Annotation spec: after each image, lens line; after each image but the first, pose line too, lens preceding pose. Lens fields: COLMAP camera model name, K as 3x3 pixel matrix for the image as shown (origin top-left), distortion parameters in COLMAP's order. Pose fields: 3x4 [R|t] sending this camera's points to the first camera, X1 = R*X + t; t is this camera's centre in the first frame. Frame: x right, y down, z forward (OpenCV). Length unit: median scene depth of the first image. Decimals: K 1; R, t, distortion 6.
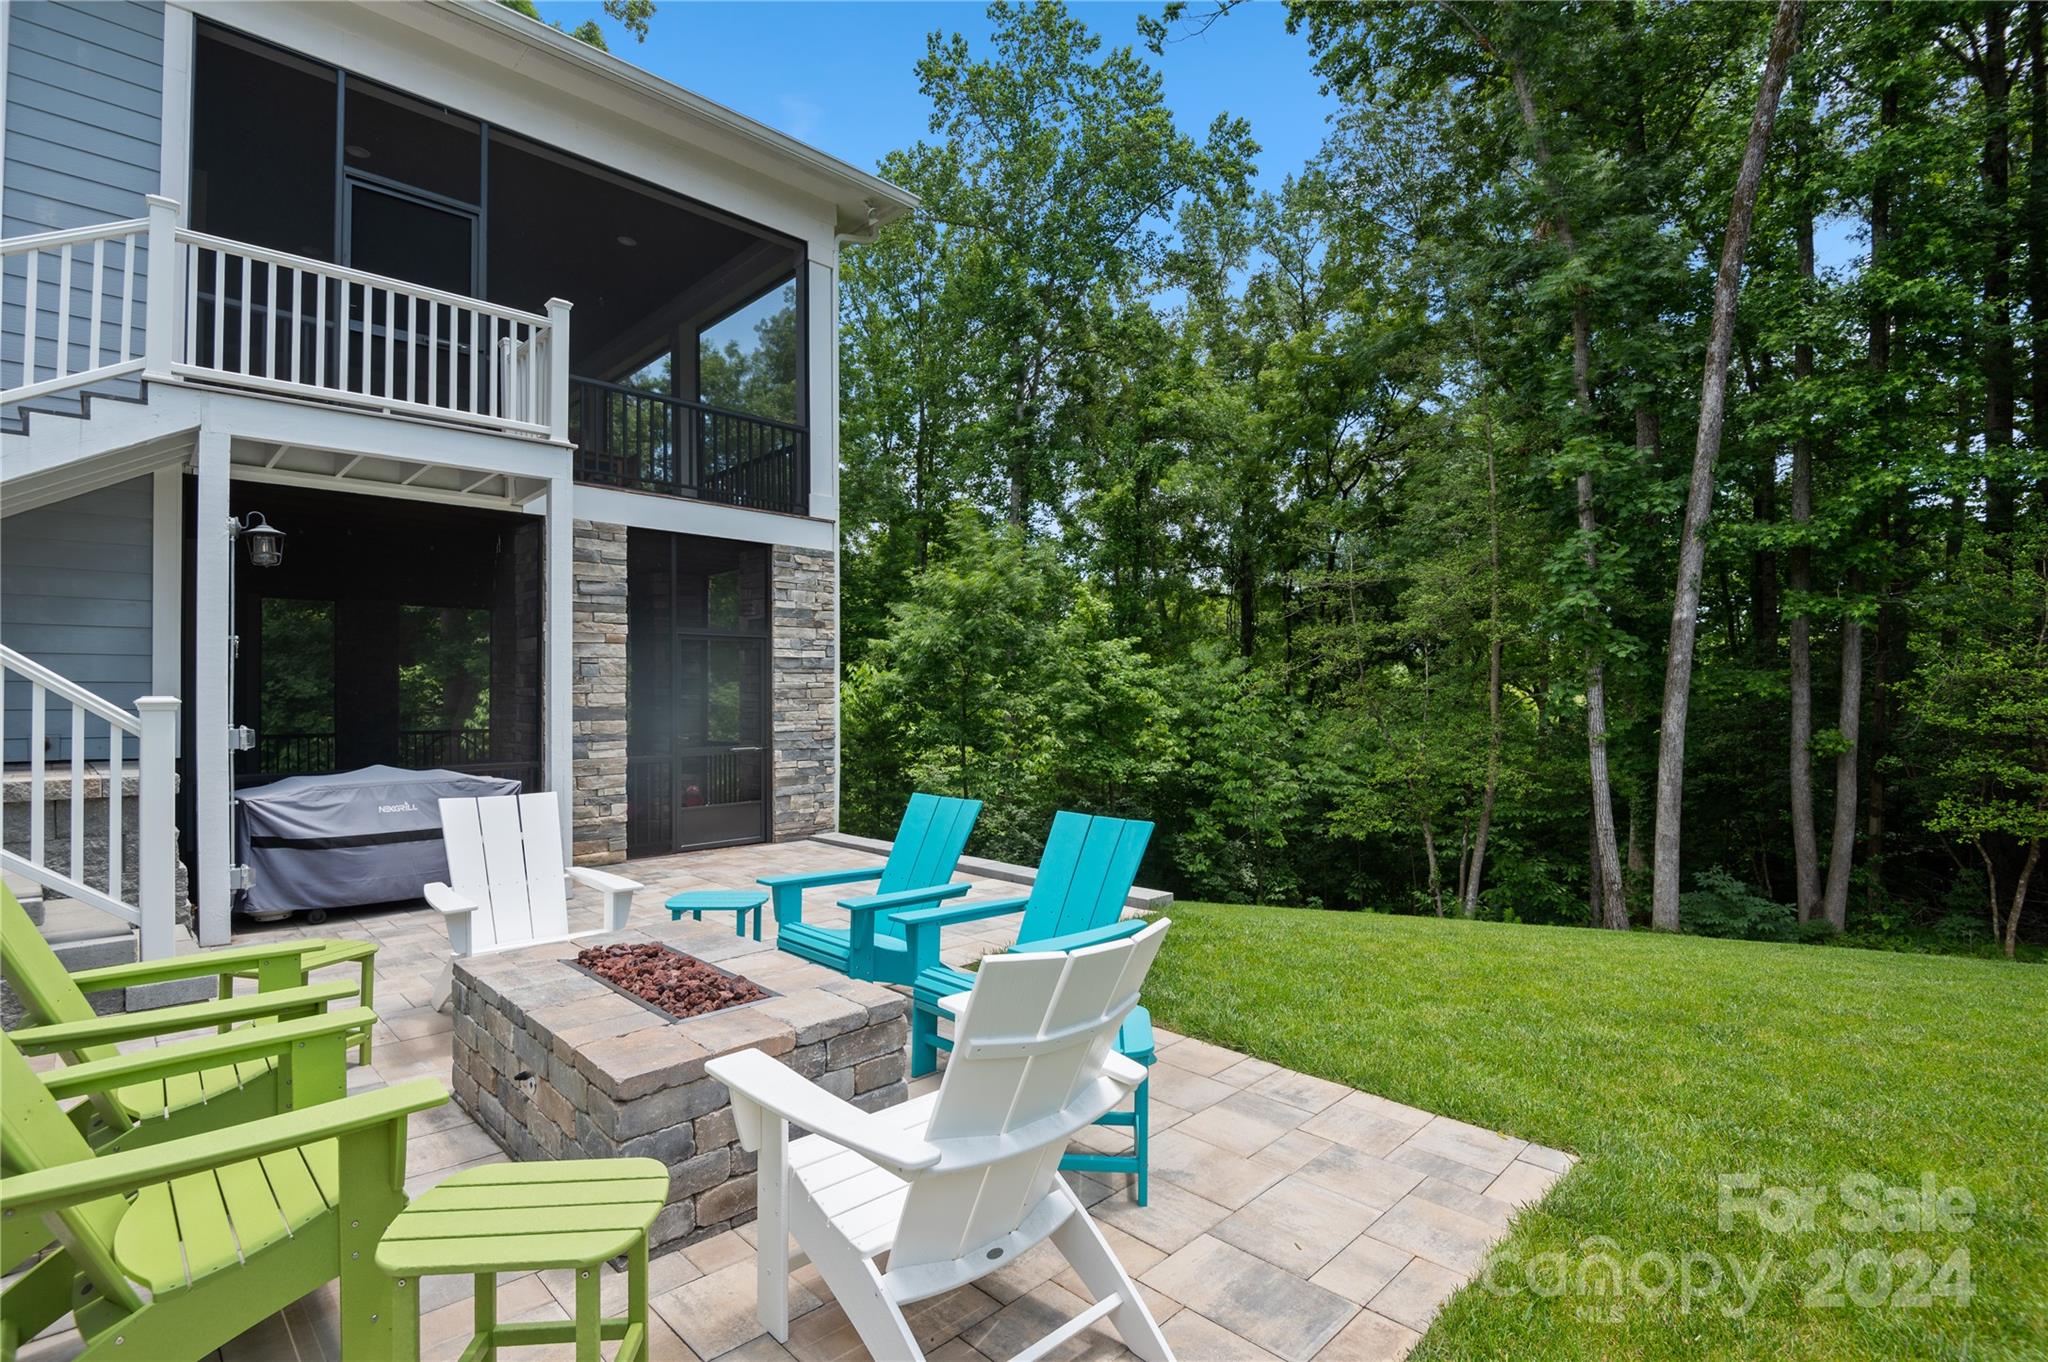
lens RADIAL K [[949.9, 0, 1019.3], [0, 949.9, 682.5], [0, 0, 1]] dist [-0.003744, -0.000864]
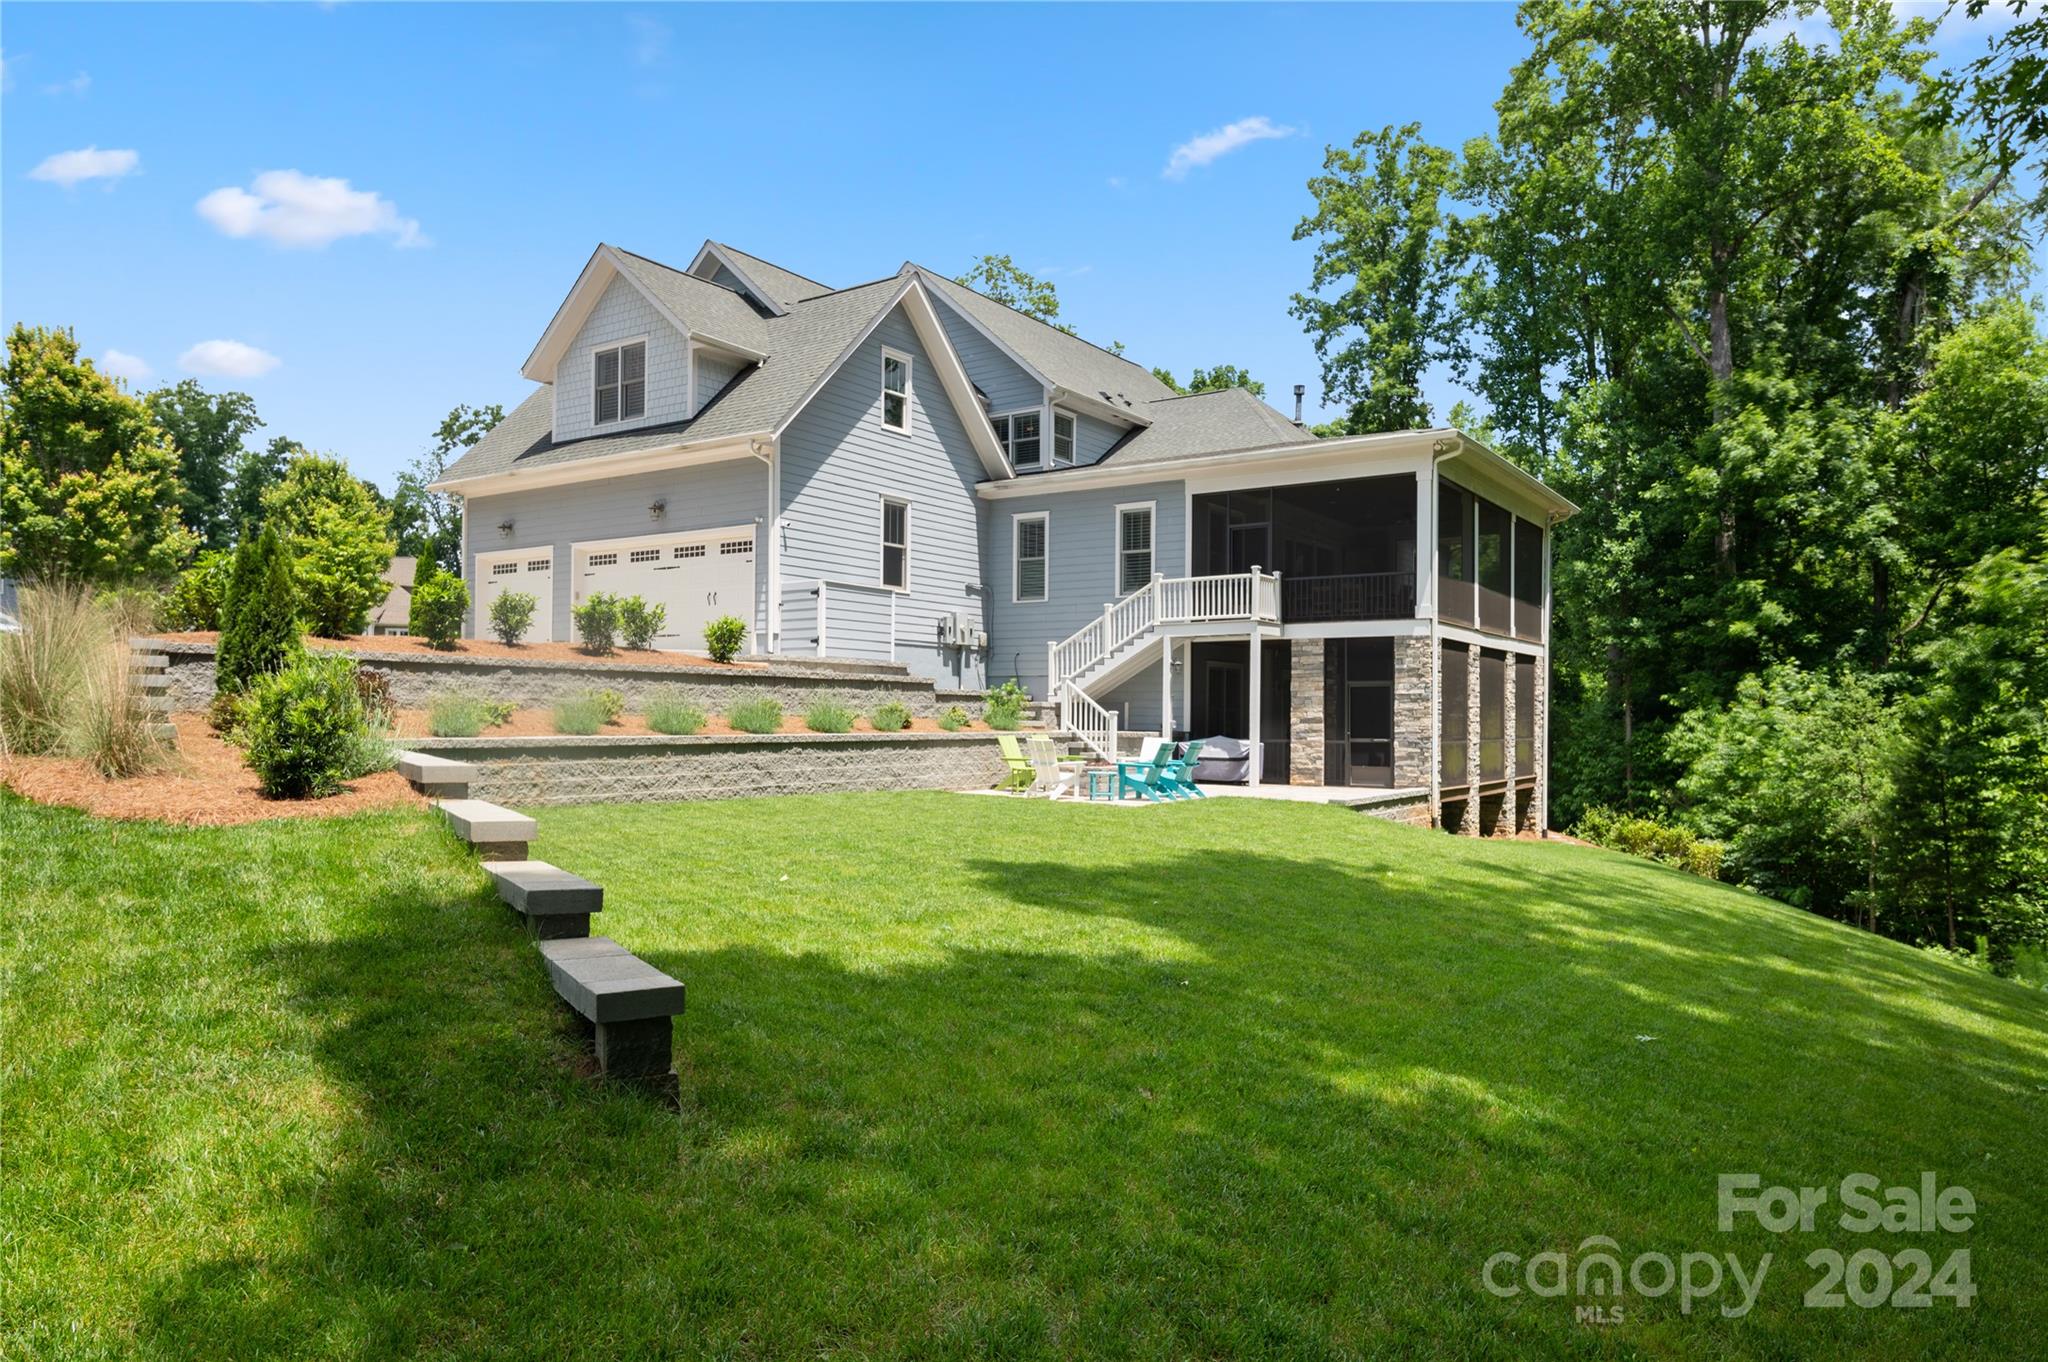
lens RADIAL K [[1298.3, 0, 1024.2], [0, 1298.3, 687.8], [0, 0, 1]] dist [-0.000294, 0.000031]
pose [[0.189997, -0.016294, -0.981649, 2.196422], [0.006022, 0.999863, -0.015430, -0.003202], [0.981766, -0.002980, 0.190069, -0.252443]]
